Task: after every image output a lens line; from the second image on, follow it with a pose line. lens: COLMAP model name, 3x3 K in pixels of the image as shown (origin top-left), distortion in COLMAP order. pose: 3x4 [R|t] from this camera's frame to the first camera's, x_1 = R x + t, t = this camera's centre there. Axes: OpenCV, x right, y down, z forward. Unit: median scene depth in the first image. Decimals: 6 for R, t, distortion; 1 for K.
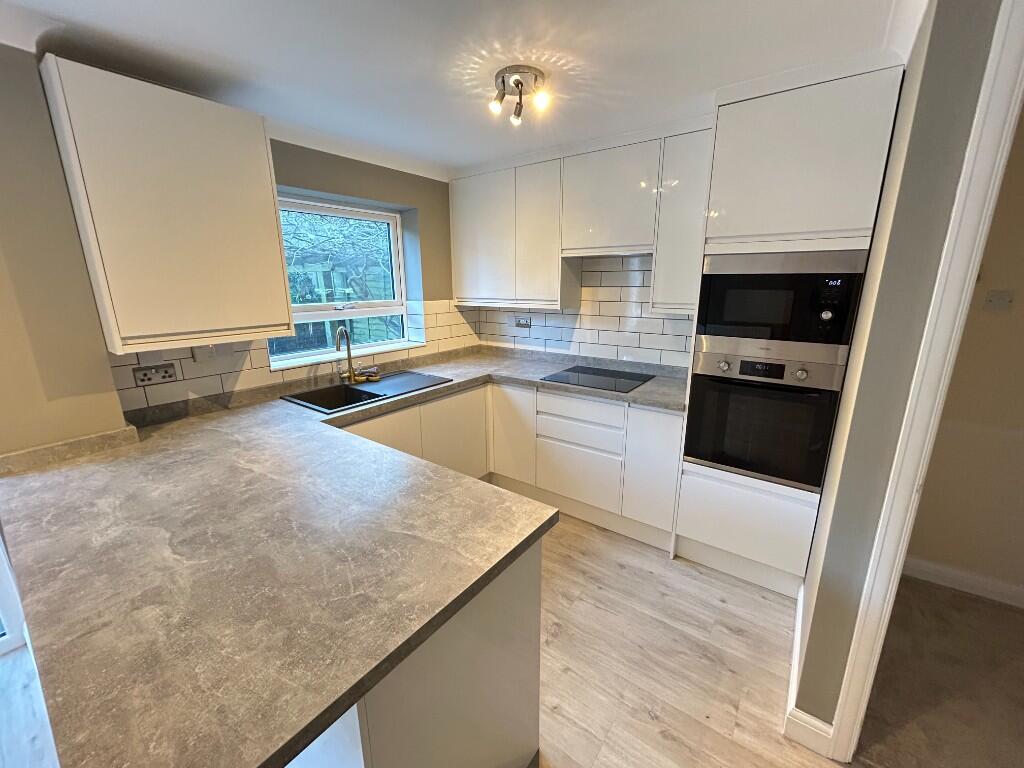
lens RADIAL K [[412.5, 0, 511.3], [0, 412.5, 382.7], [0, 0, 1]] dist [0.000844, 0.000419]
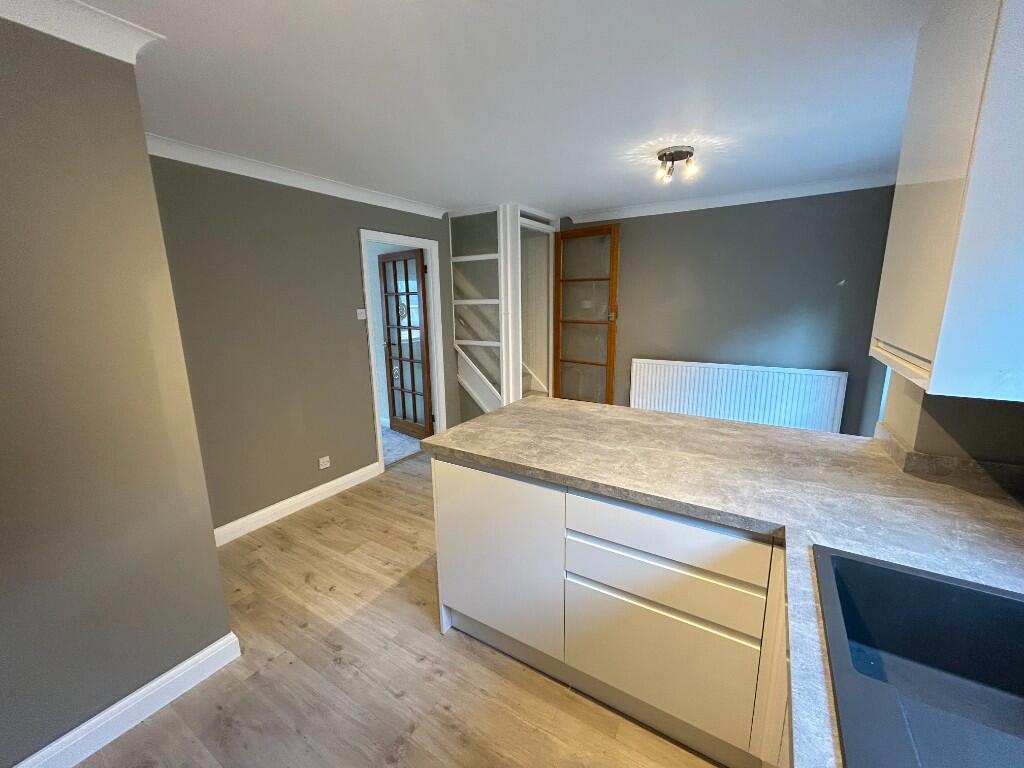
lens RADIAL K [[412.5, 0, 511.3], [0, 412.5, 382.7], [0, 0, 1]] dist [0.000844, 0.000419]
pose [[-0.996861, 0.035970, -0.070523, -0.054354], [0.002210, 0.903116, 0.429392, -0.243841], [0.079136, 0.427888, -0.900361, 1.070211]]
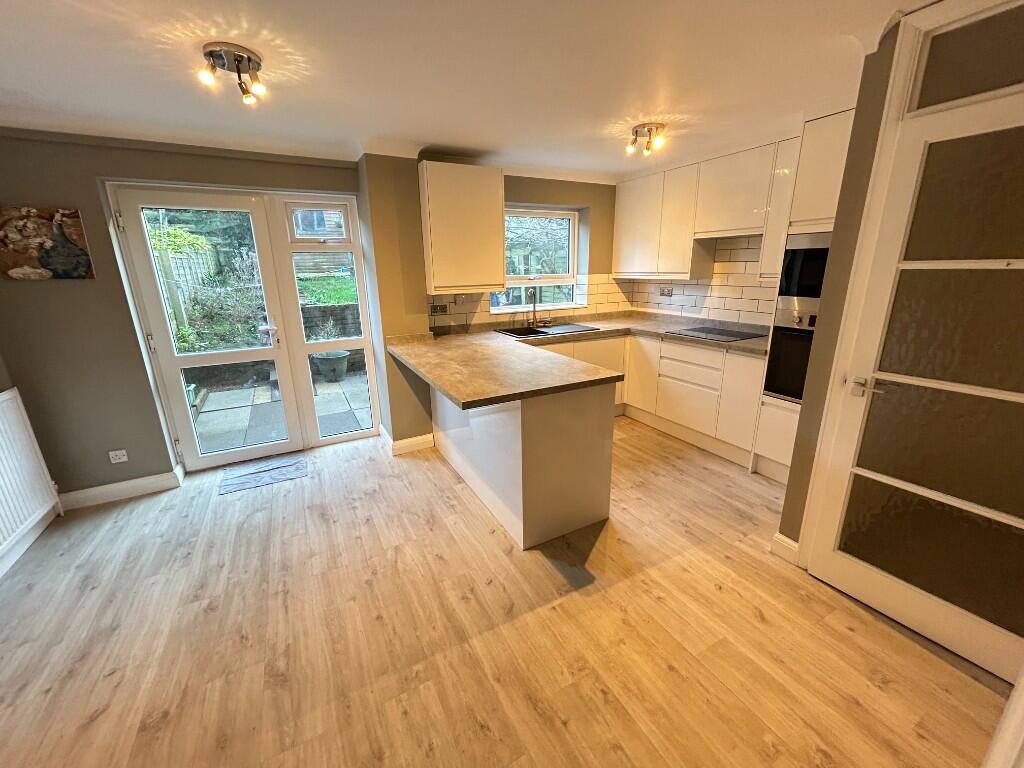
lens RADIAL K [[412.5, 0, 511.3], [0, 412.5, 382.7], [0, 0, 1]] dist [0.000844, 0.000419]
pose [[0.903199, 0.107517, -0.415537, 0.209480], [-0.091650, 0.994100, 0.058008, 0.133089], [0.419323, -0.014309, 0.907724, -0.461592]]
